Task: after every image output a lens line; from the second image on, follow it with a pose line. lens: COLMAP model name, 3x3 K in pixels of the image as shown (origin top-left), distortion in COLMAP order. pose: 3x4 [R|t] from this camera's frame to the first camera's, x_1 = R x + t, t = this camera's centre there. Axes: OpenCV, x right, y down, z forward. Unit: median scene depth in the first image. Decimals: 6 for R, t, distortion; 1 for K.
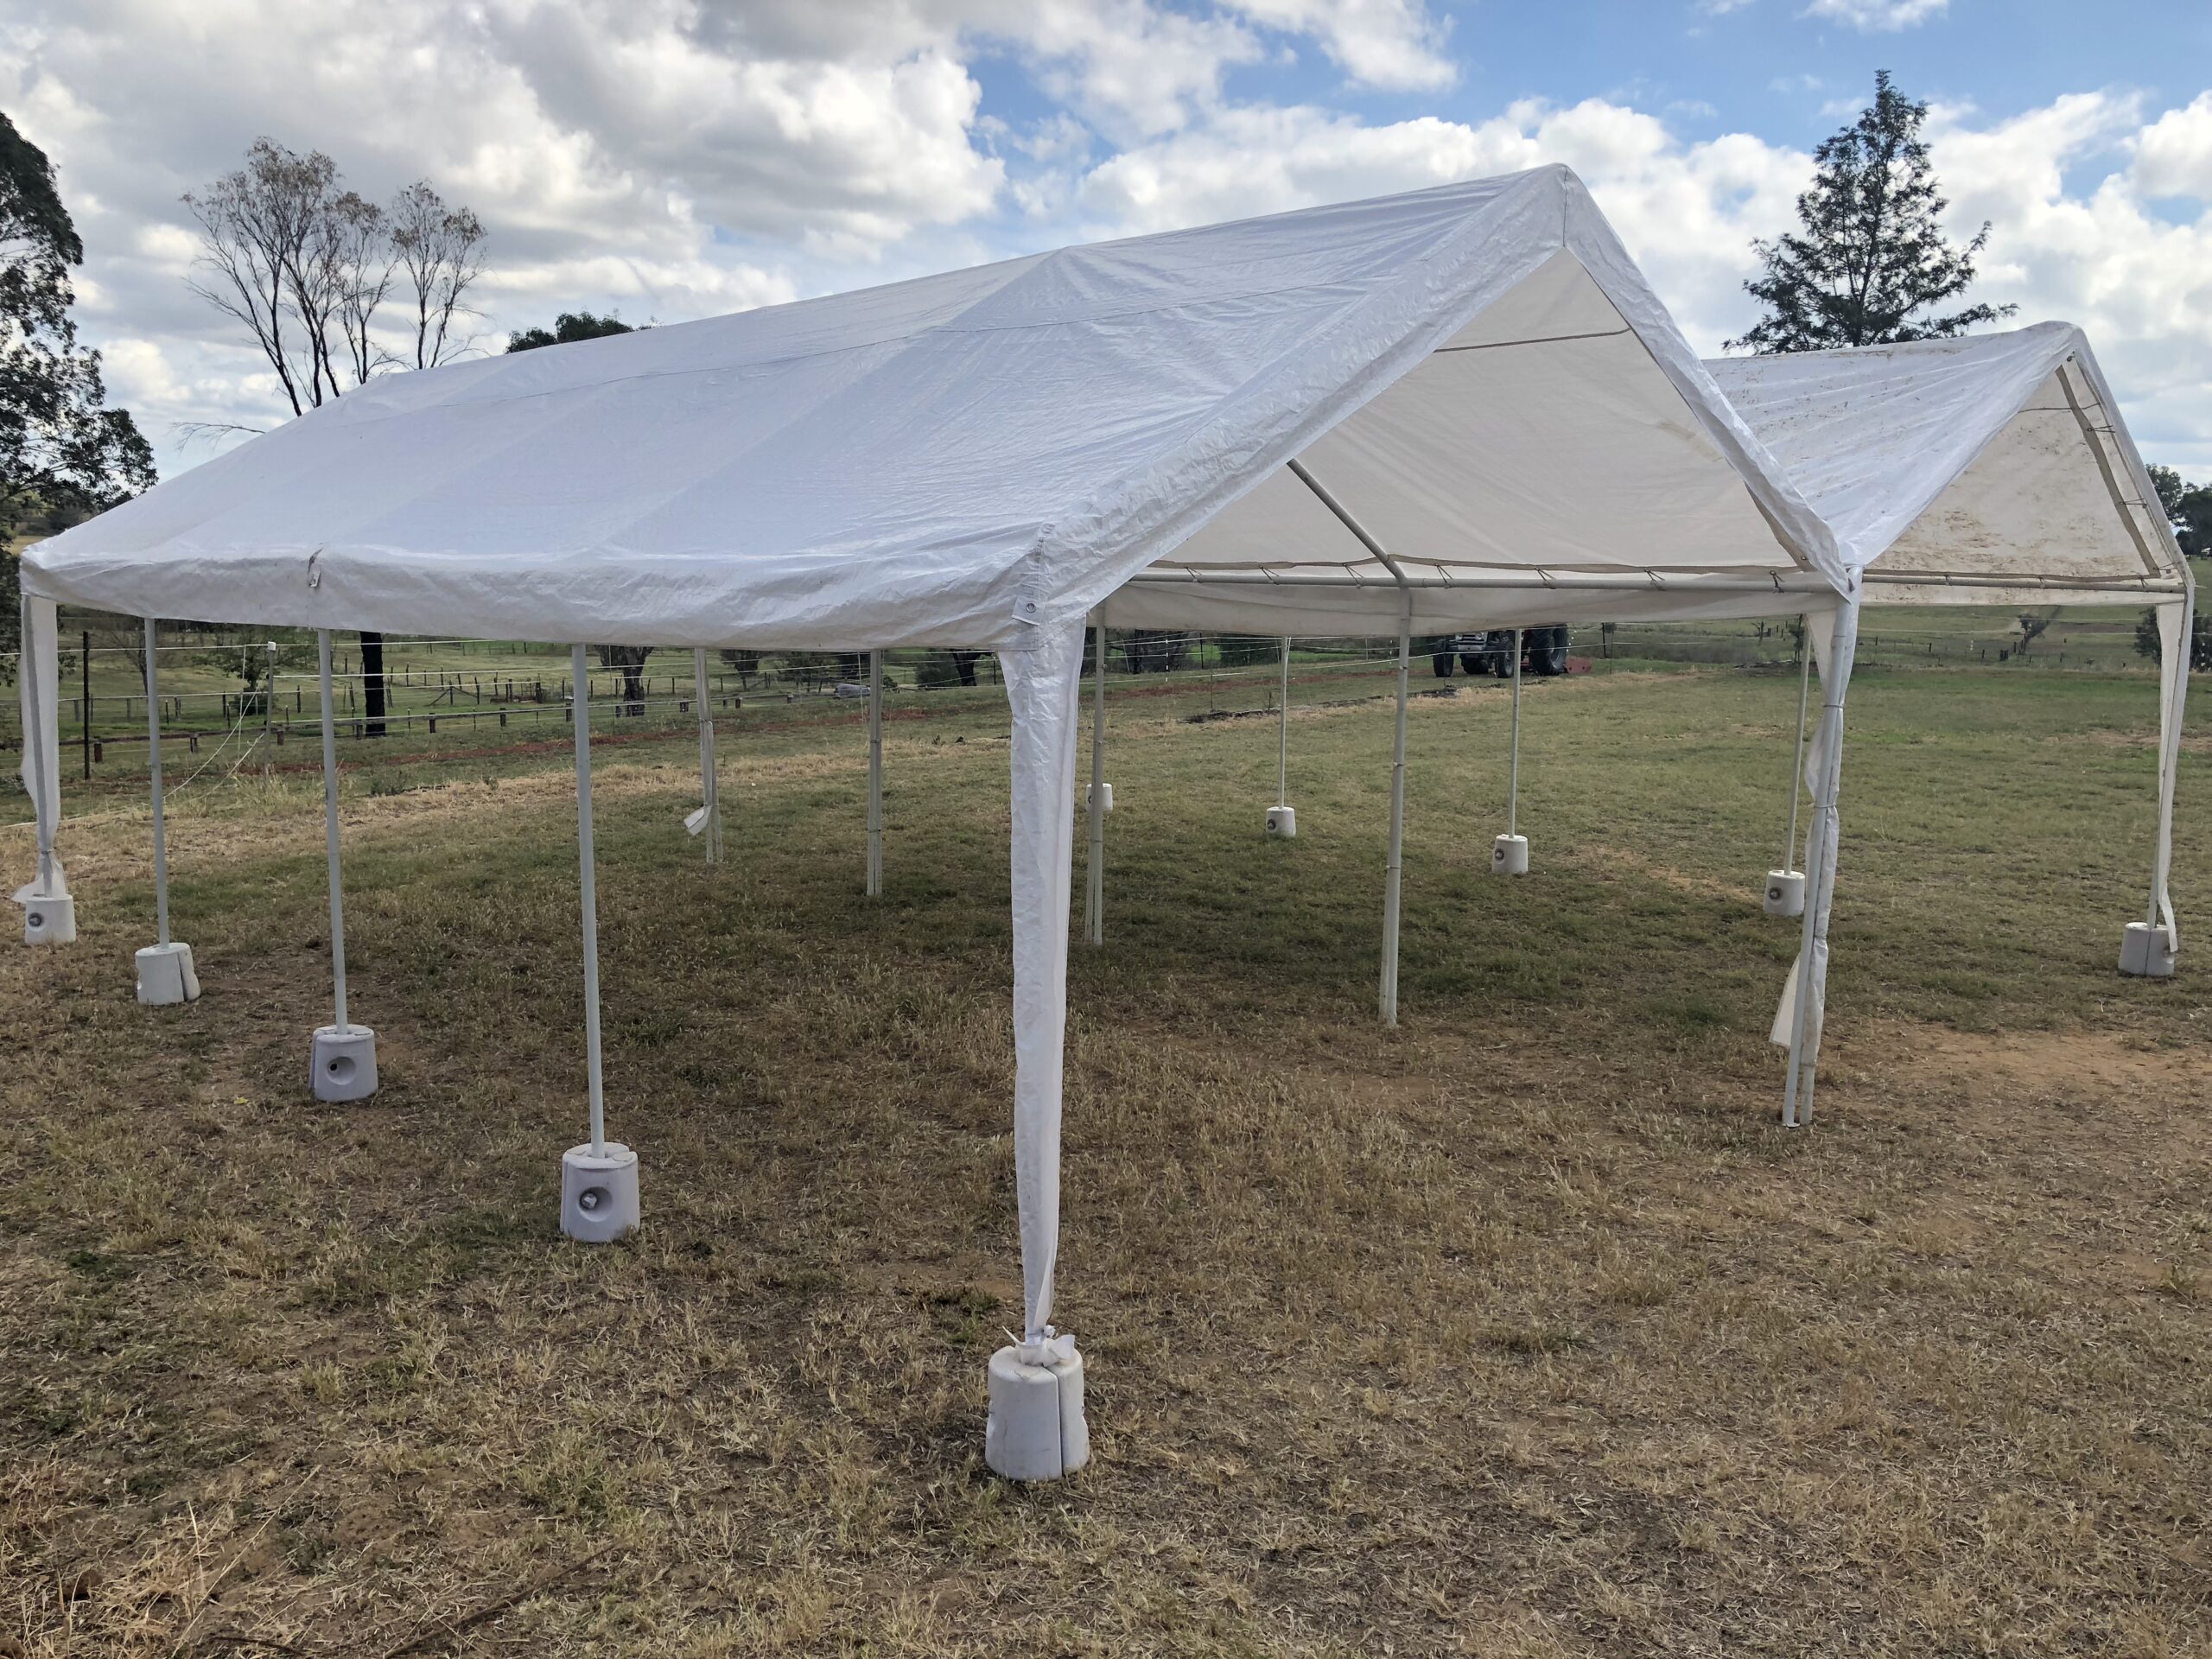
lens RADIAL K [[1741.8, 0, 1110.3], [0, 1741.8, 839.0], [0, 0, 1]] dist [-0.052910, 0.064734]
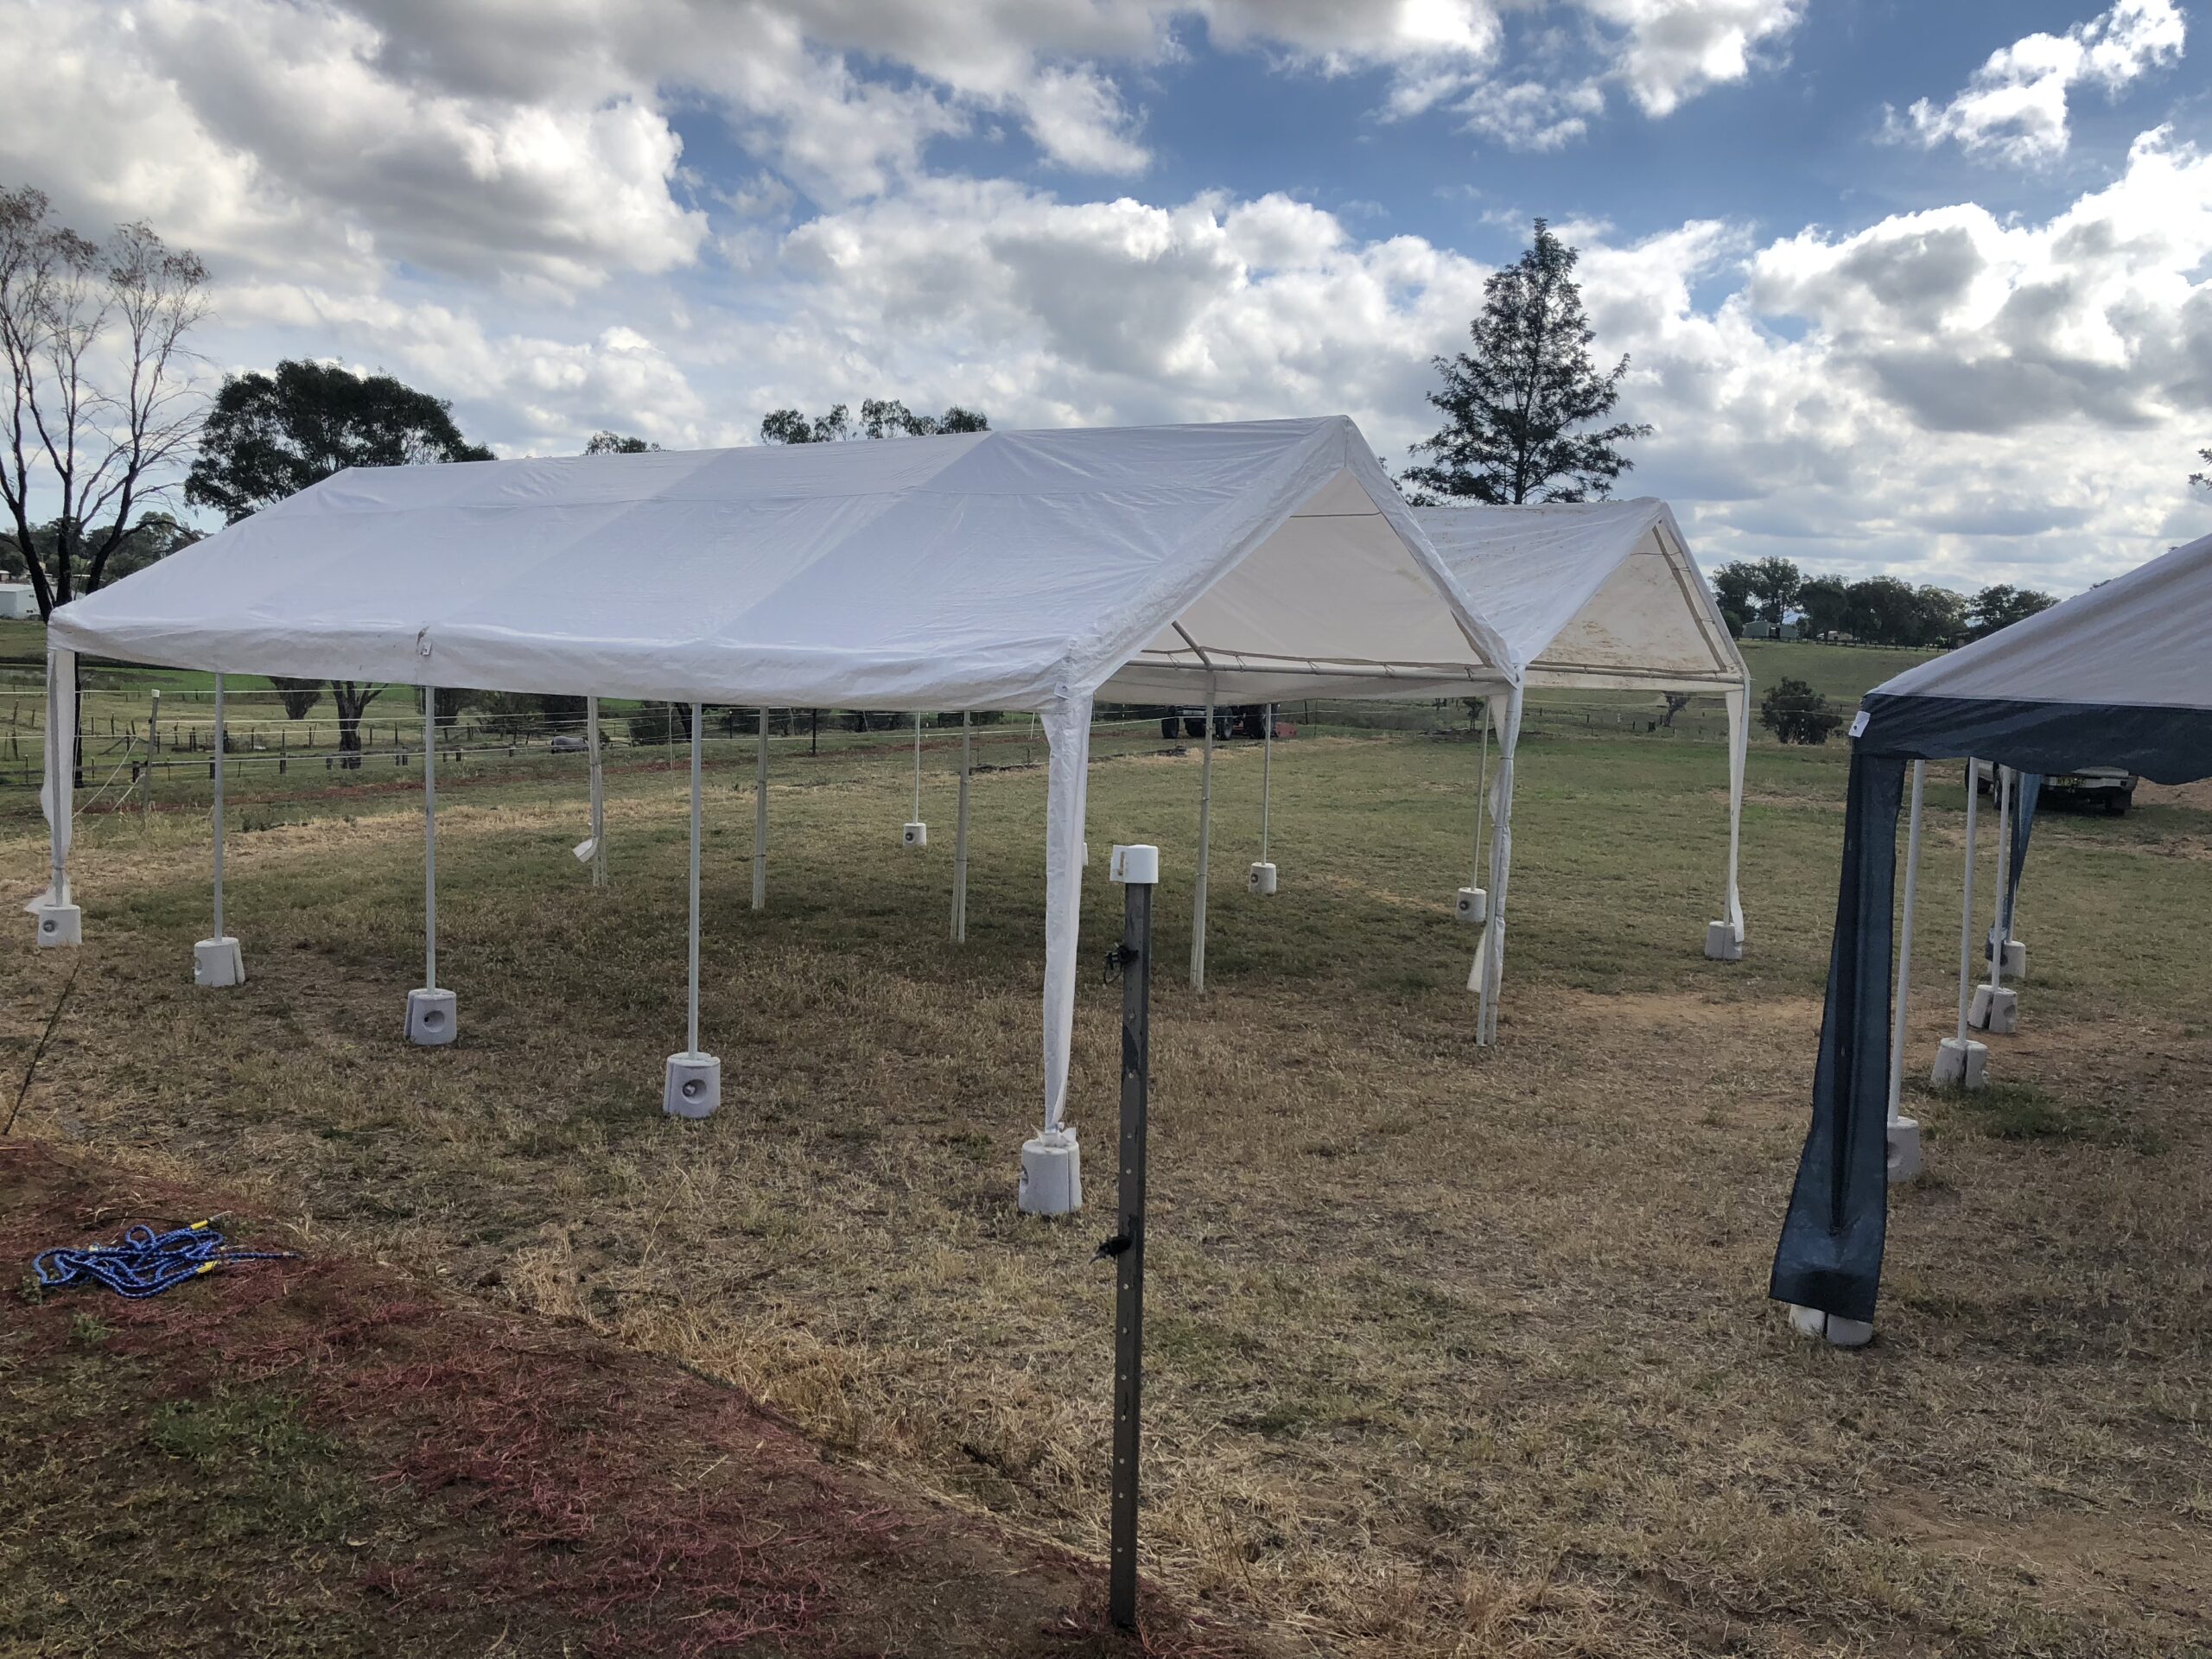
lens RADIAL K [[1741.8, 0, 1110.3], [0, 1741.8, 839.0], [0, 0, 1]] dist [-0.052910, 0.064734]
pose [[0.985122, 0.004843, 0.171788, -0.092077], [0.001114, 0.999402, -0.034564, 0.023185], [-0.171852, 0.034241, 0.984527, -0.216473]]
